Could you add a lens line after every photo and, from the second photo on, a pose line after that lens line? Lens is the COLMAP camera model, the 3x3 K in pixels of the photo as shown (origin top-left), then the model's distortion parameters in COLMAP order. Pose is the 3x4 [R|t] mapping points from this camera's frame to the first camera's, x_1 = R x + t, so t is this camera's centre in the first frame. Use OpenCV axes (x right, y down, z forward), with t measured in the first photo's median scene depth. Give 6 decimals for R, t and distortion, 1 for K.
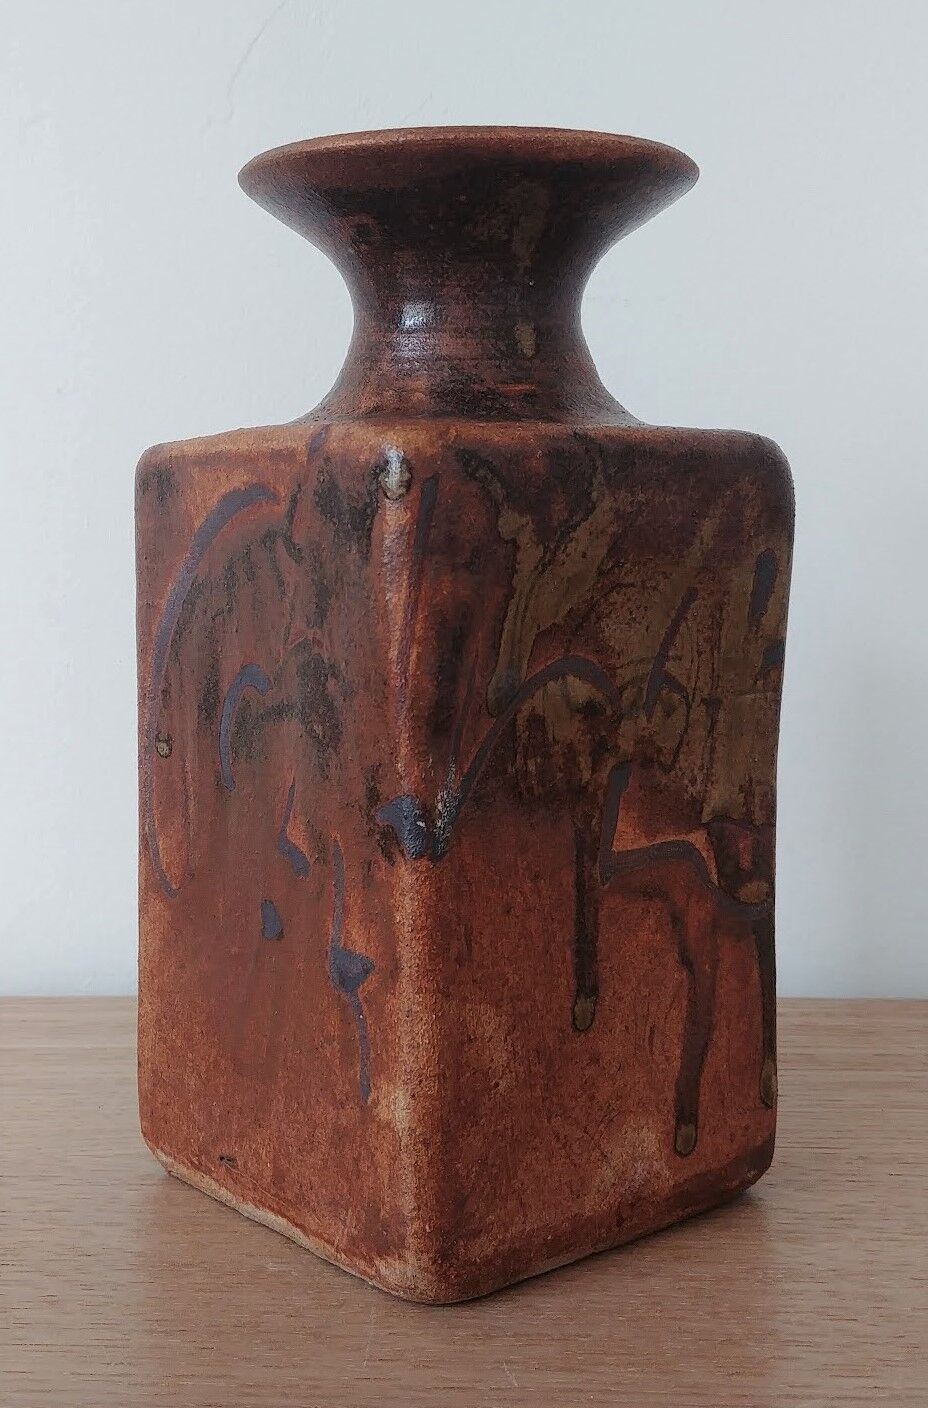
lens RADIAL K [[1885.0, 0, 464.0], [0, 1885.0, 704.0], [0, 0, 1]] dist [0.028778, 0.003599]
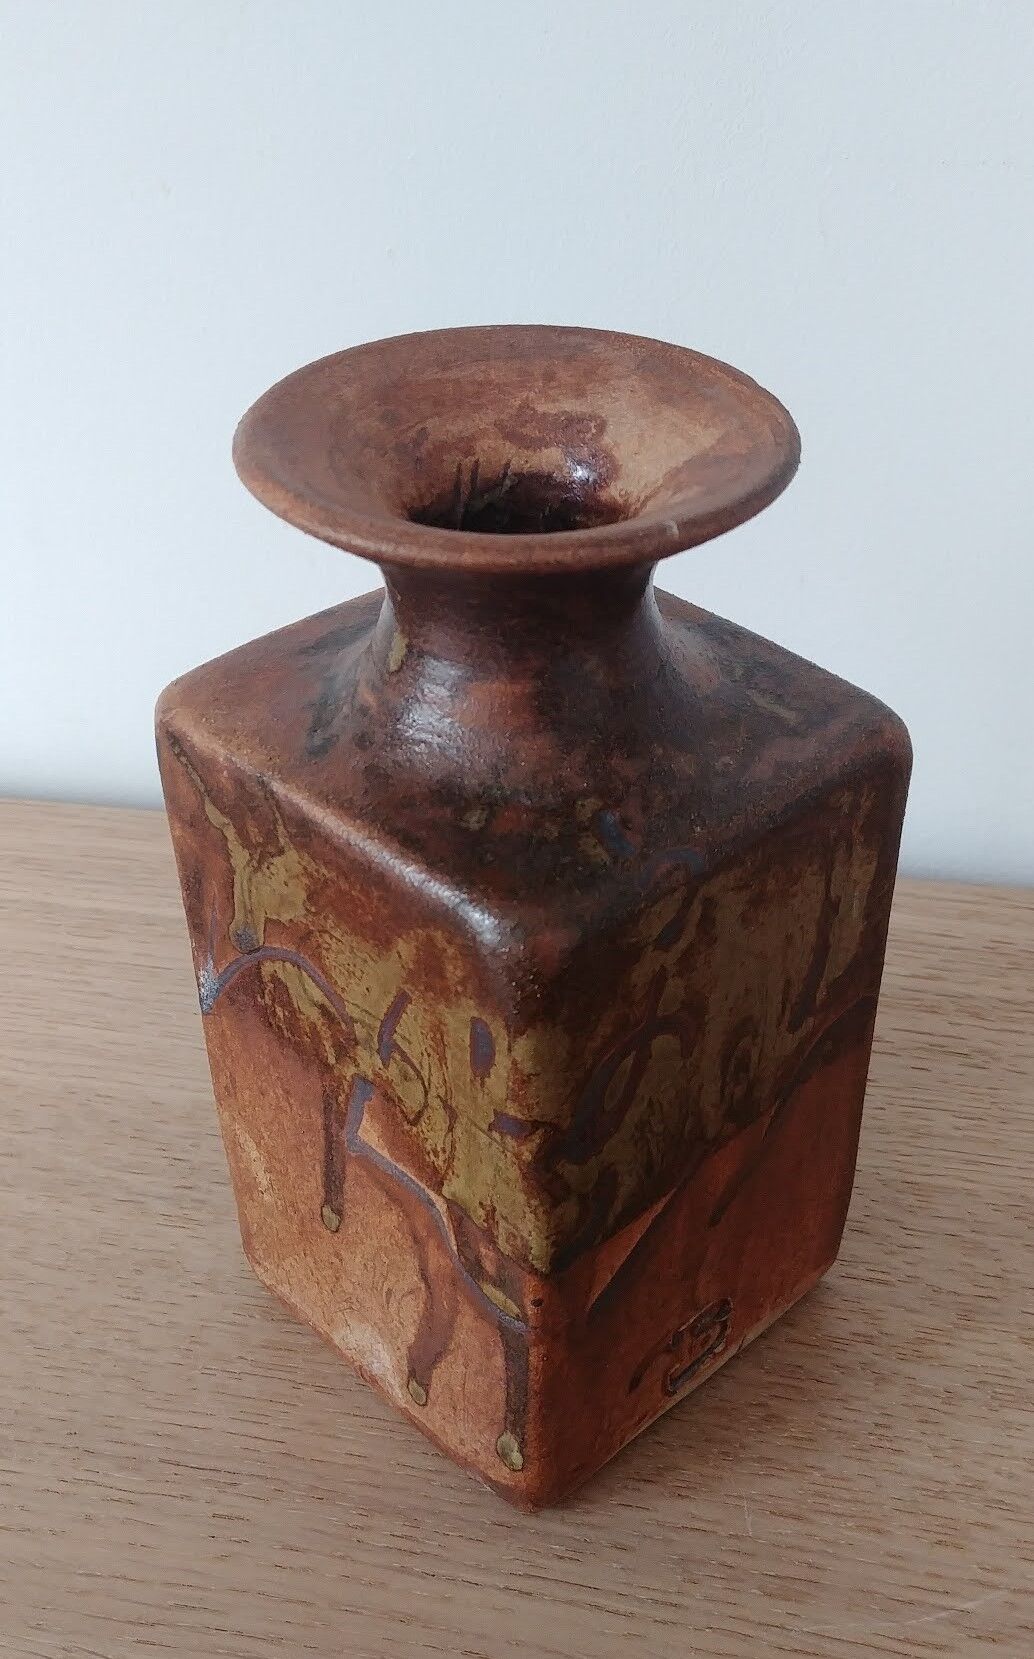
lens RADIAL K [[1843.2, 0, 519.0], [0, 1843.2, 884.4], [0, 0, 1]] dist [0.005677, 0.002723]
pose [[0.054840, 0.603732, -0.795299, 0.812507], [-0.094552, 0.796058, 0.597788, -0.647445], [0.994008, 0.042414, 0.100740, 1.007733]]
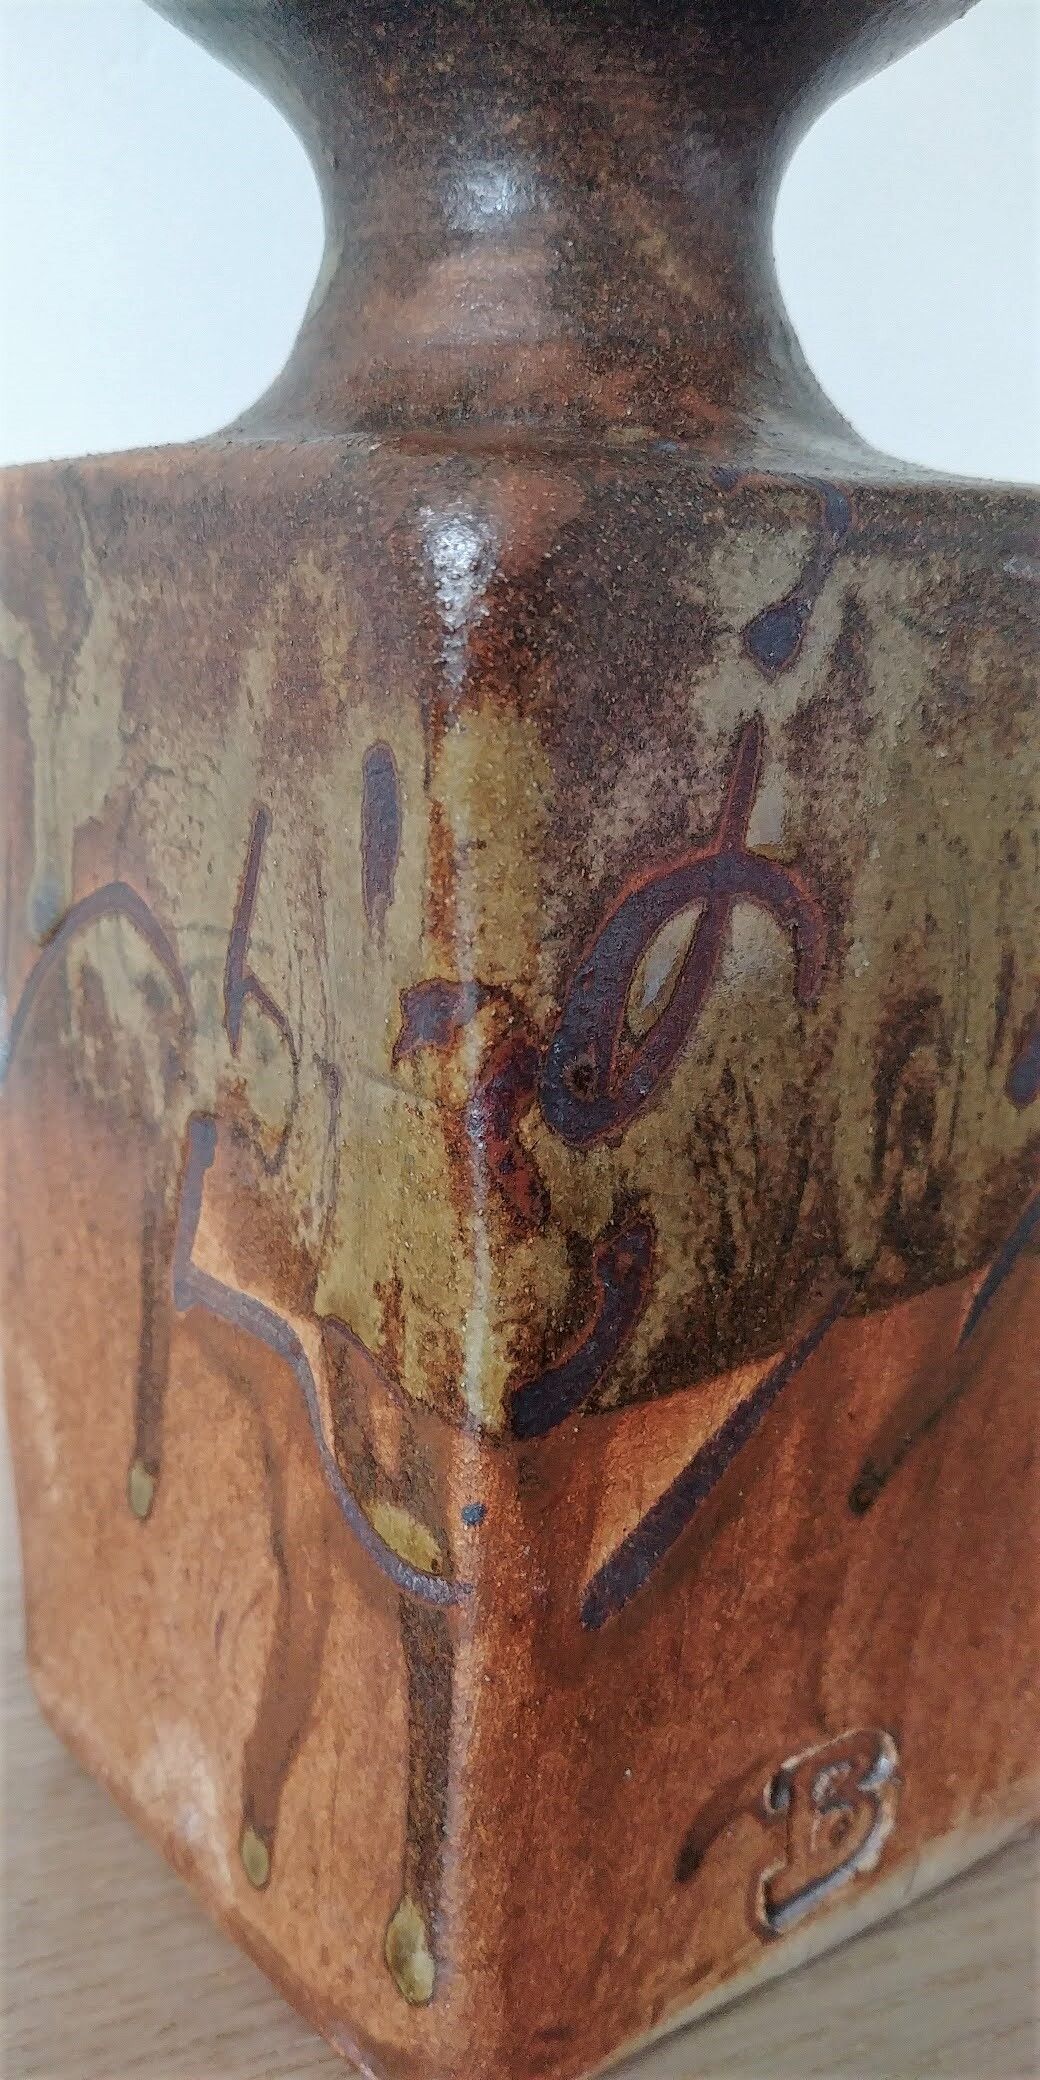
lens RADIAL K [[1905.7, 0, 514.8], [0, 1905.7, 1082.4], [0, 0, 1]] dist [0.104695, -0.304132]
pose [[-0.057860, 0.261010, -0.963600, 0.608536], [-0.120767, 0.956299, 0.266284, -0.133393], [0.990993, 0.131778, -0.023810, 1.129540]]
